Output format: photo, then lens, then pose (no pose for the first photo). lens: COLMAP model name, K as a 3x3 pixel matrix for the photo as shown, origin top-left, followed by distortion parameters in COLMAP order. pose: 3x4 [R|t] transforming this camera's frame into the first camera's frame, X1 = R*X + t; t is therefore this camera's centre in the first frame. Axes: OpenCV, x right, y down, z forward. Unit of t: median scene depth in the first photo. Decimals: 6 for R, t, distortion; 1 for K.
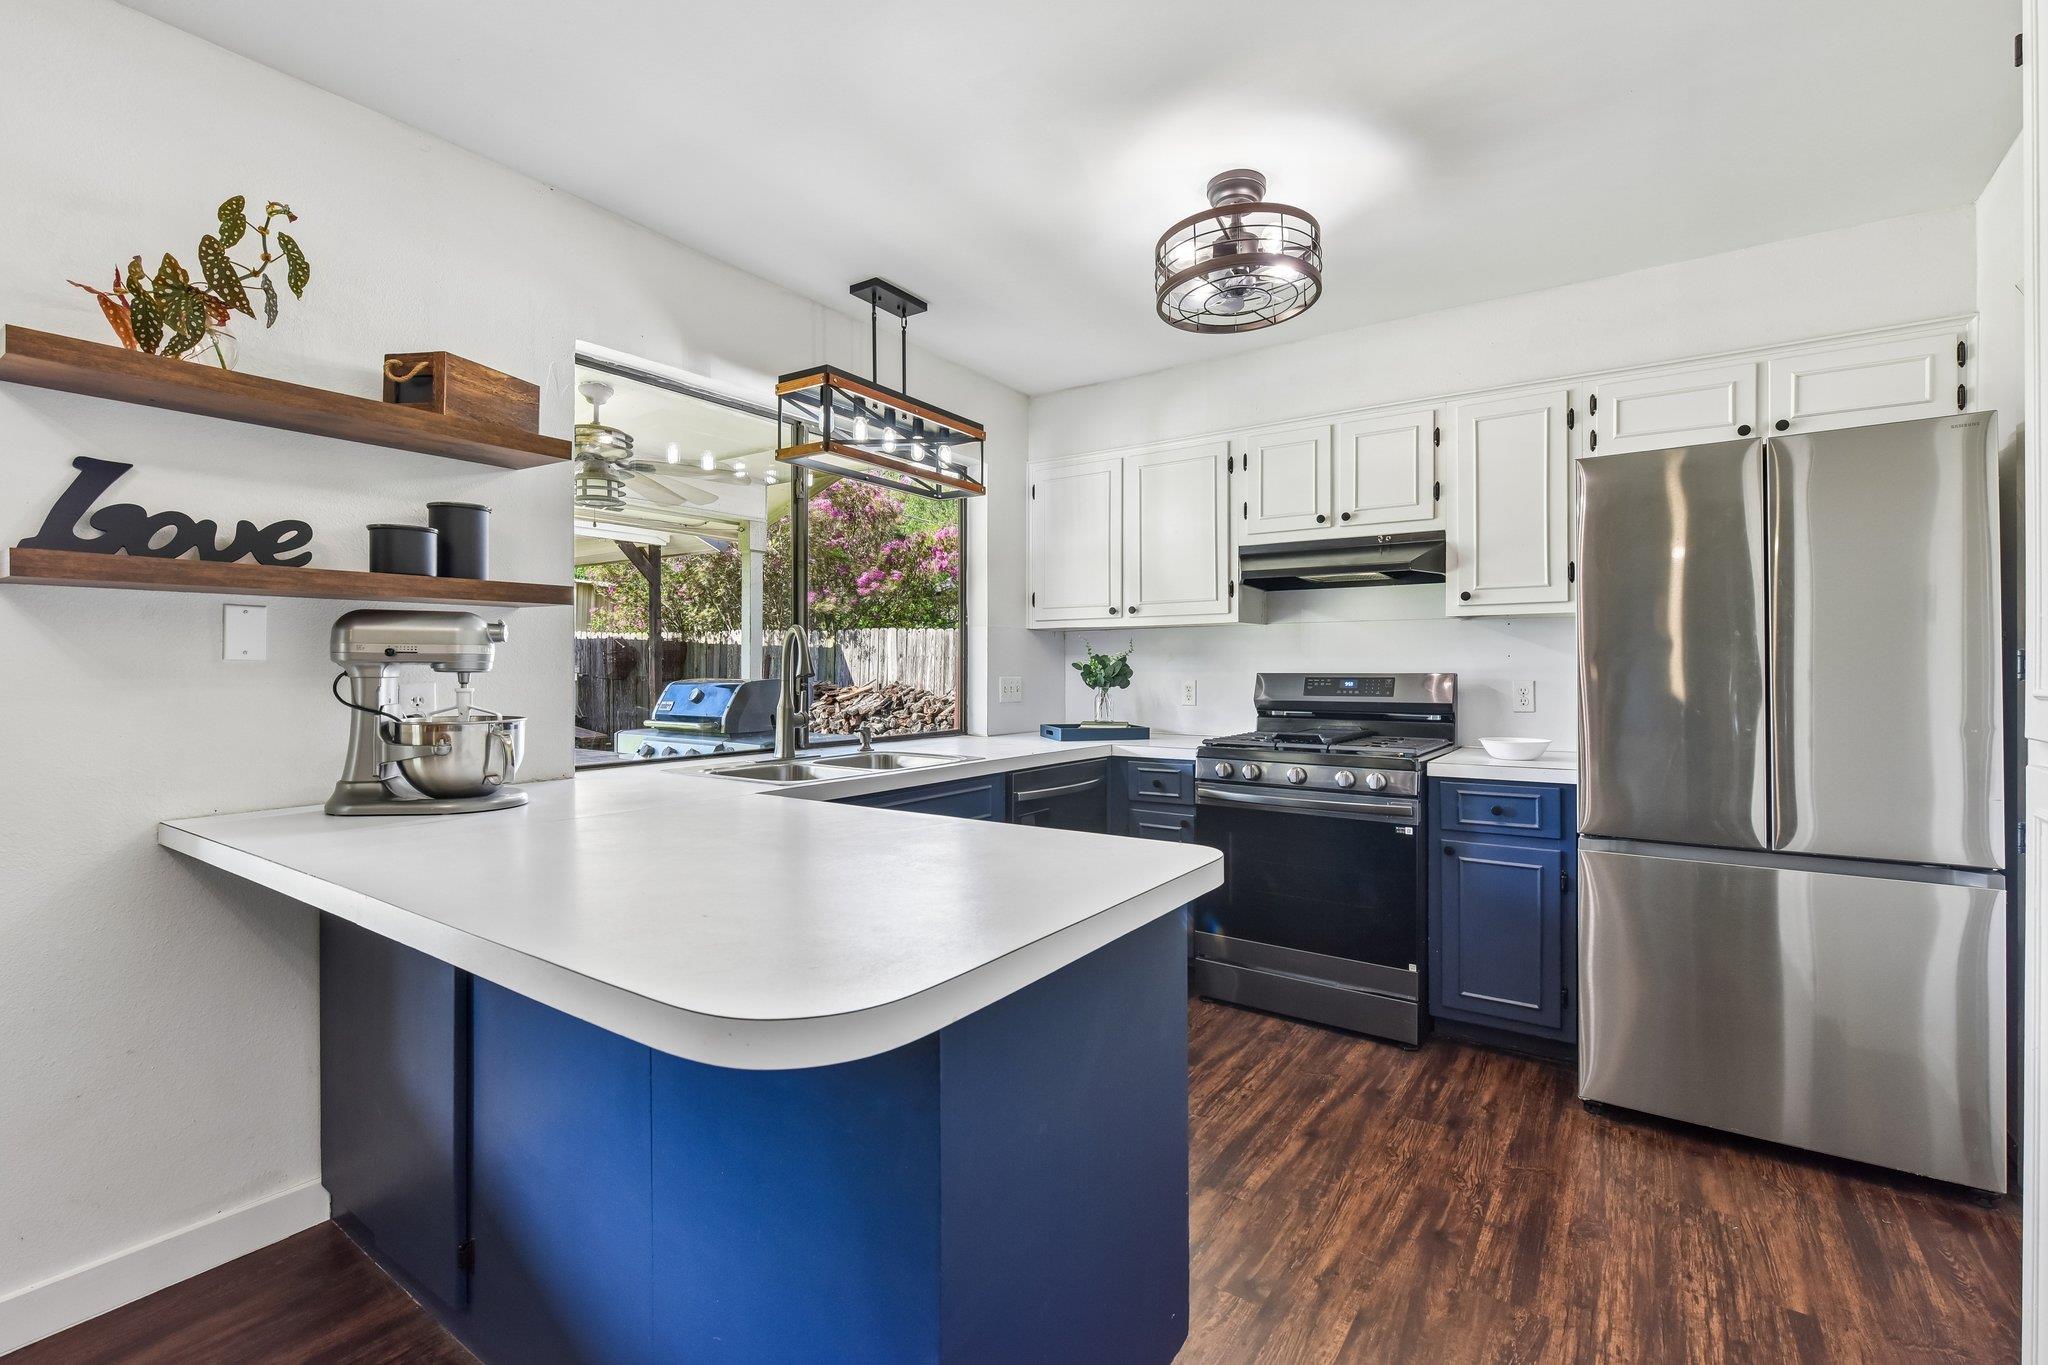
lens RADIAL K [[904.0, 0, 1029.2], [0, 904.0, 672.5], [0, 0, 1]] dist [-0.000469, -0.000051]
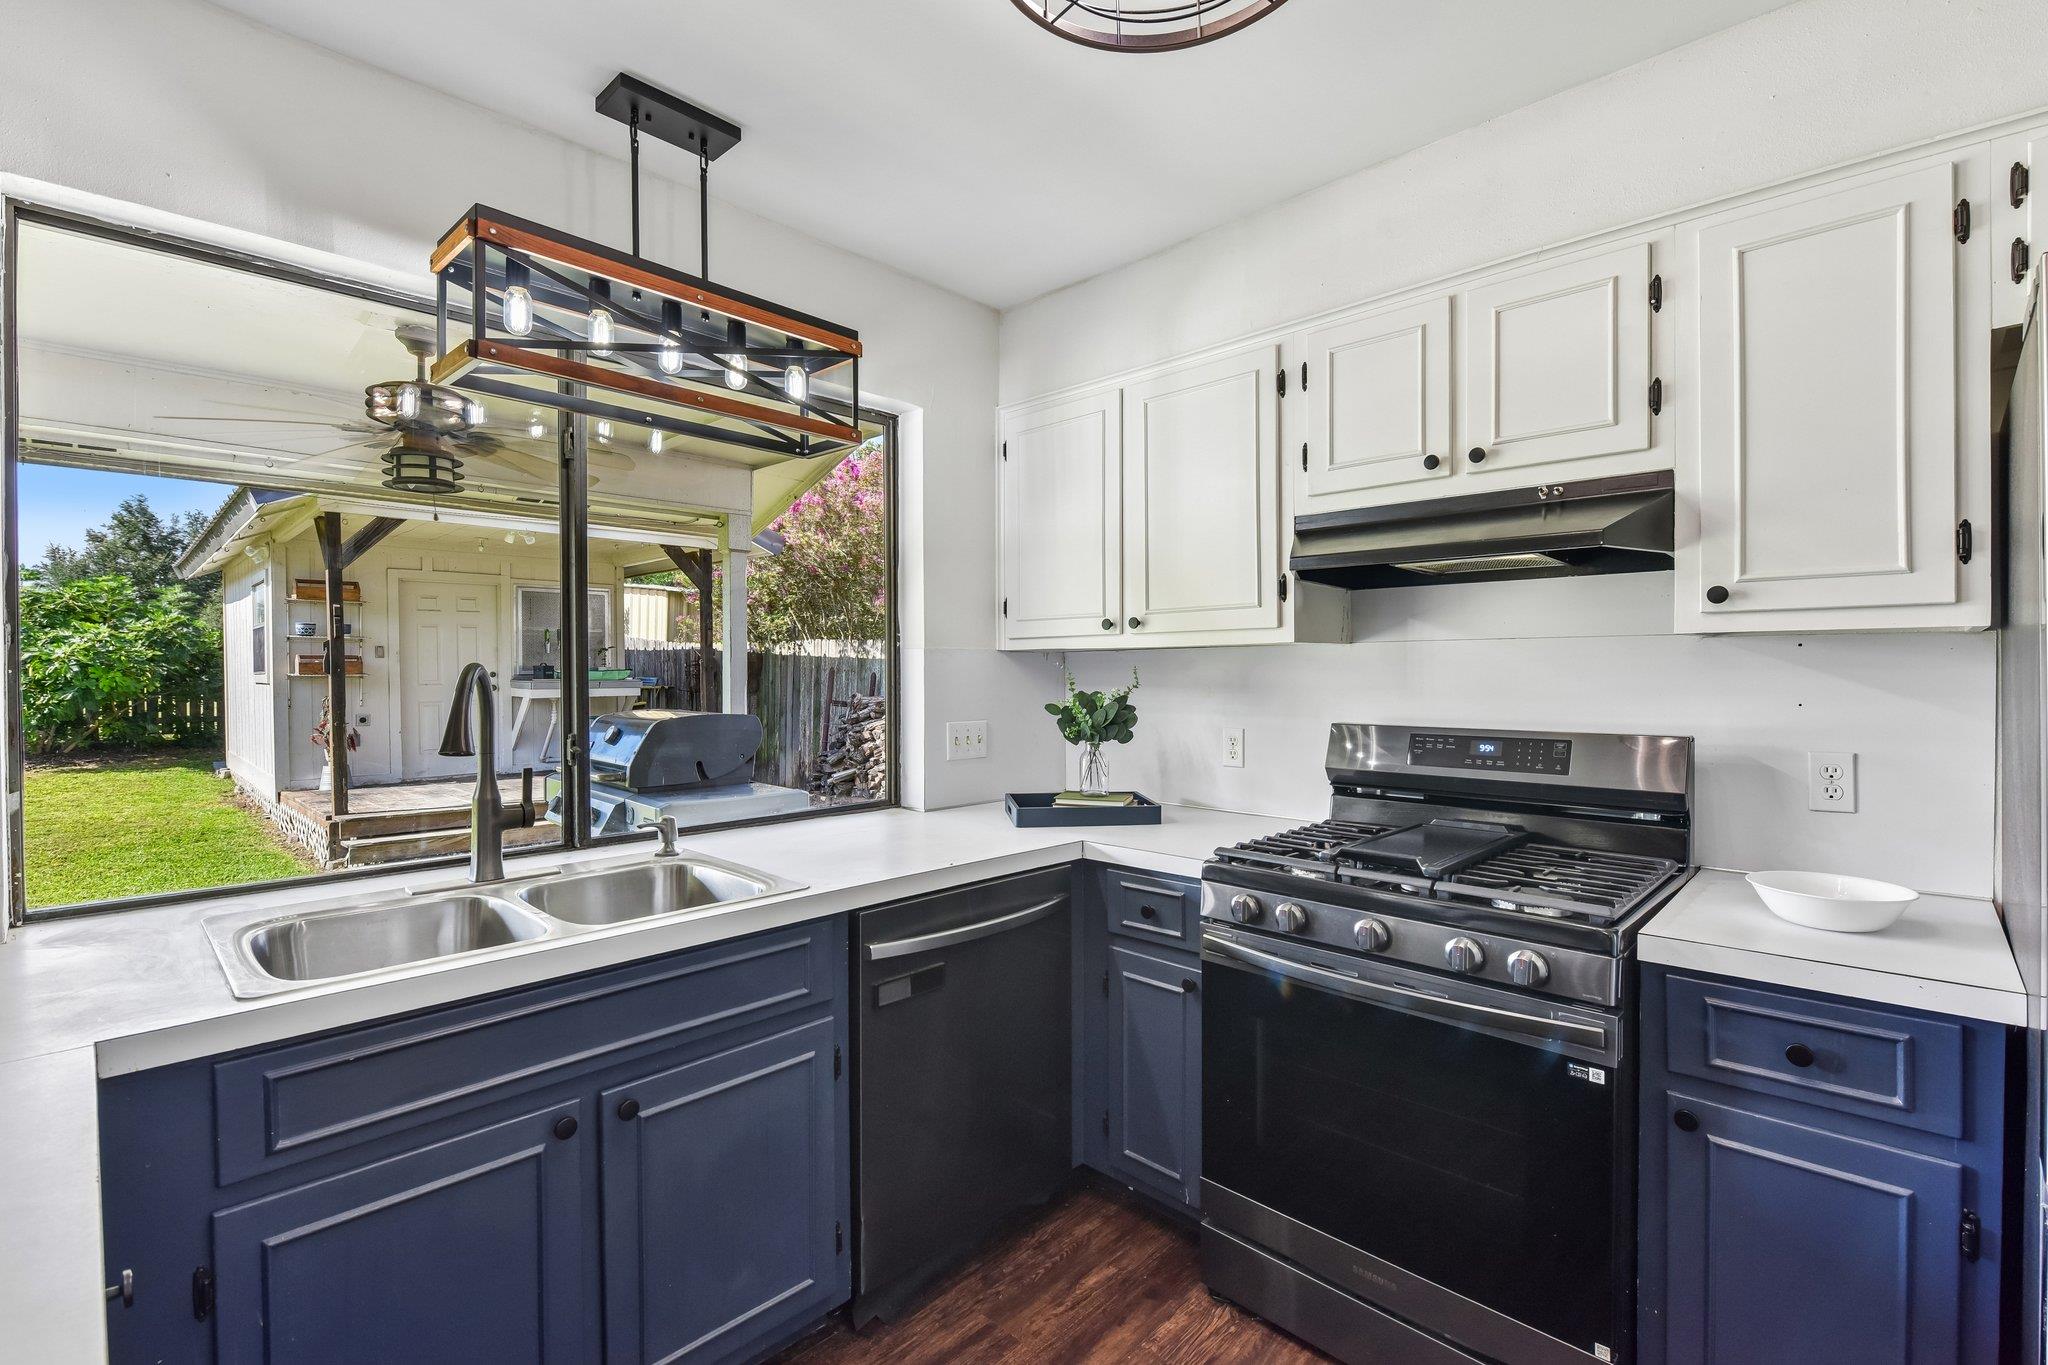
lens RADIAL K [[926.7, 0, 1022.3], [0, 926.7, 683.7], [0, 0, 1]] dist [-0.010075, -0.000711]
pose [[0.987392, -0.001302, -0.158291, 0.158807], [0.002627, 0.999963, 0.008162, -0.035591], [0.158275, -0.008474, 0.987359, 0.380553]]
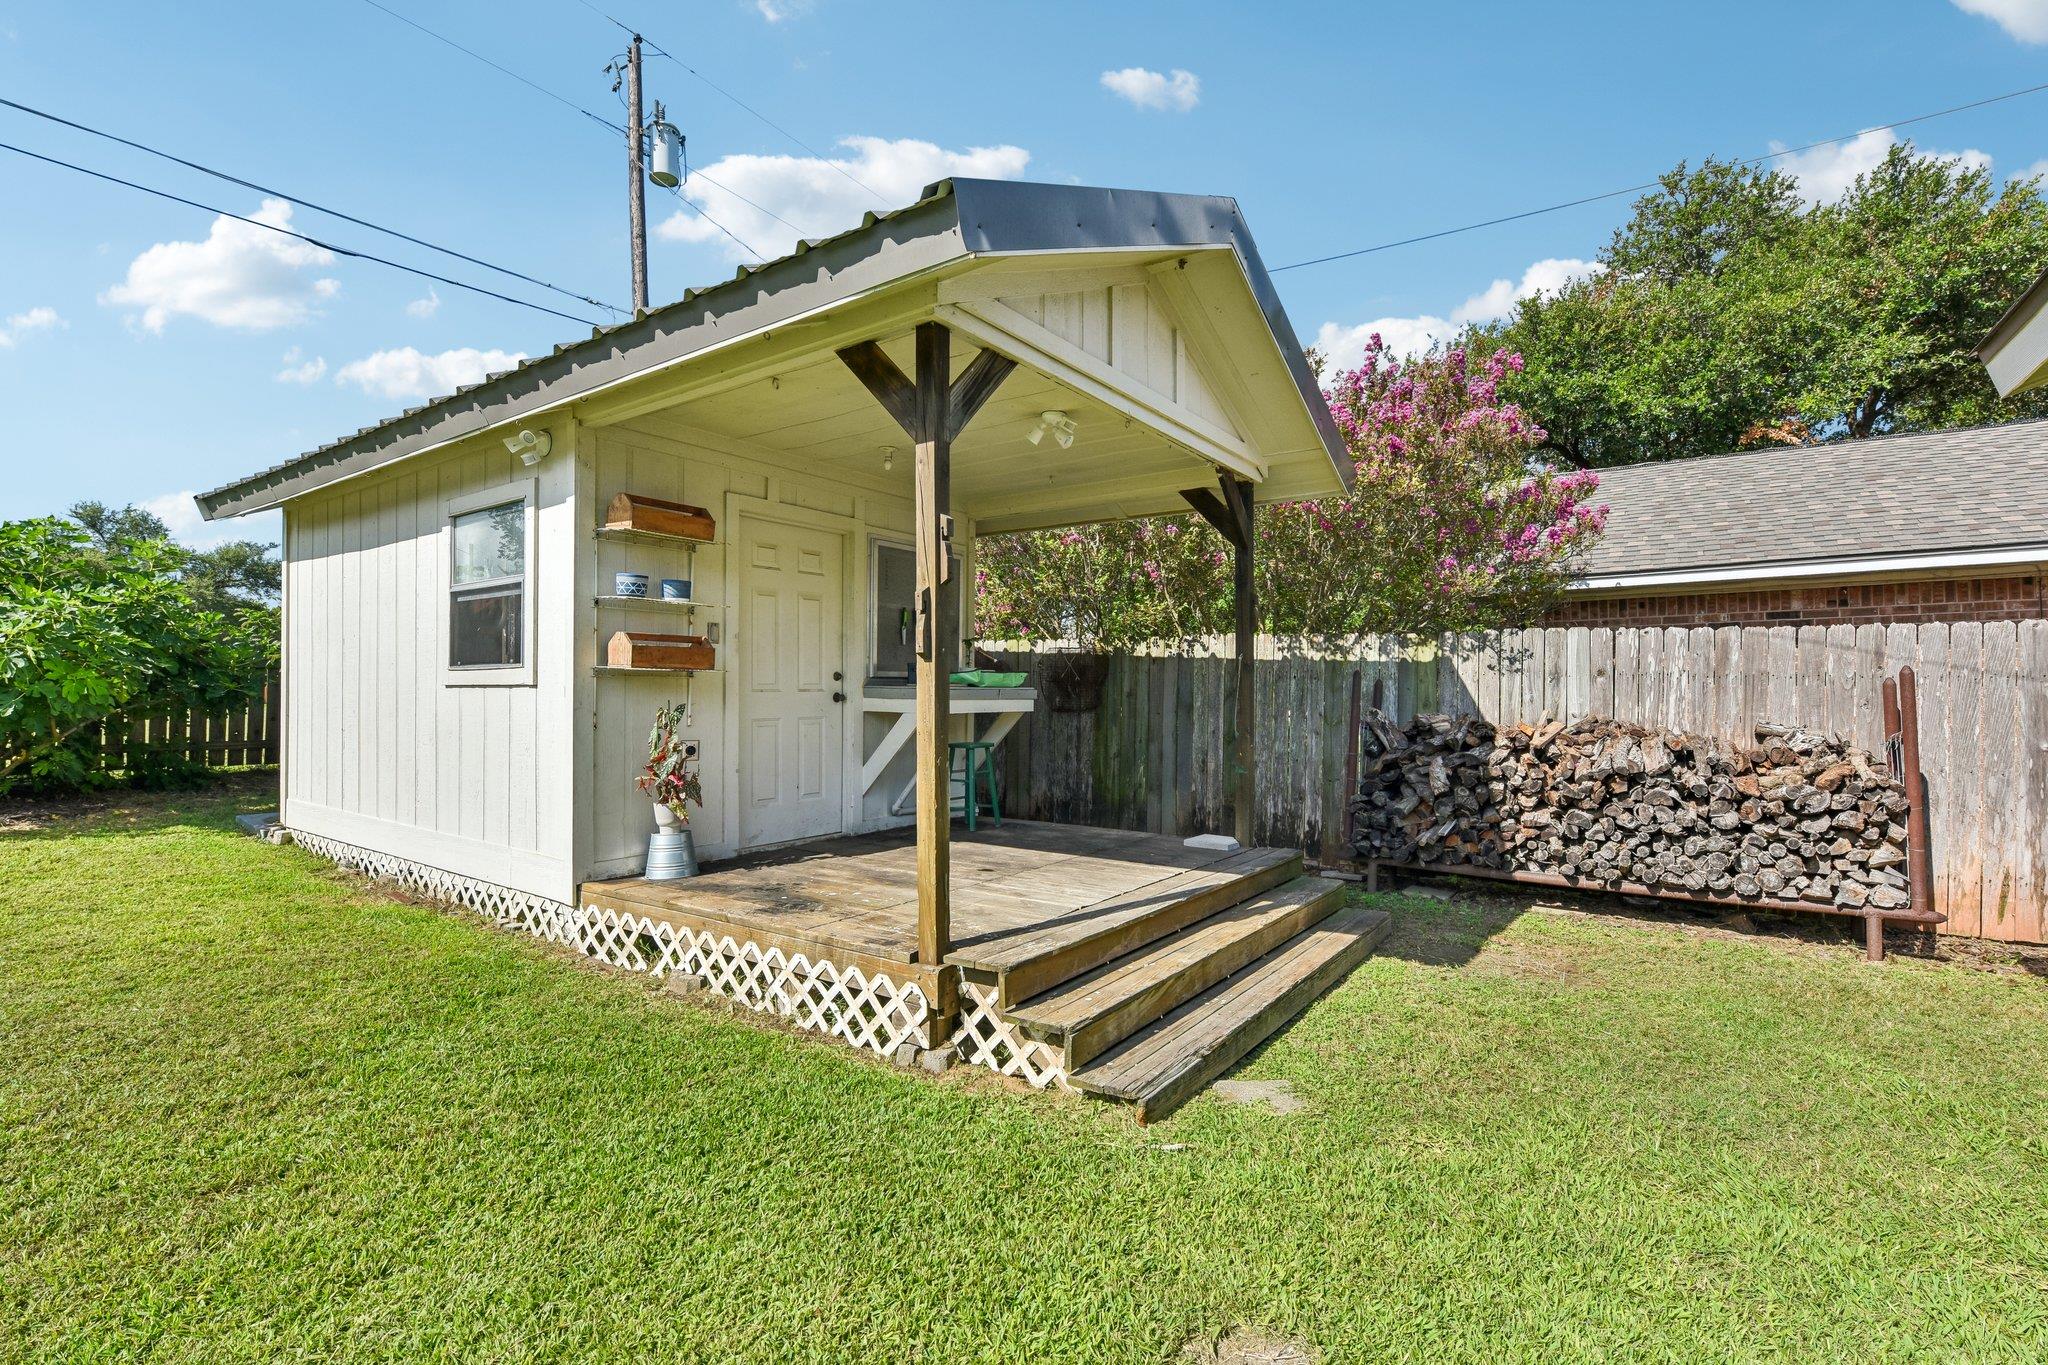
lens RADIAL K [[926.7, 0, 1022.3], [0, 926.7, 683.7], [0, 0, 1]] dist [-0.010075, -0.000711]
pose [[0.999987, 0.003798, -0.003394, -1.782444], [-0.003858, 0.999833, -0.017870, 0.004978], [0.003326, 0.017883, 0.999835, 1.259110]]
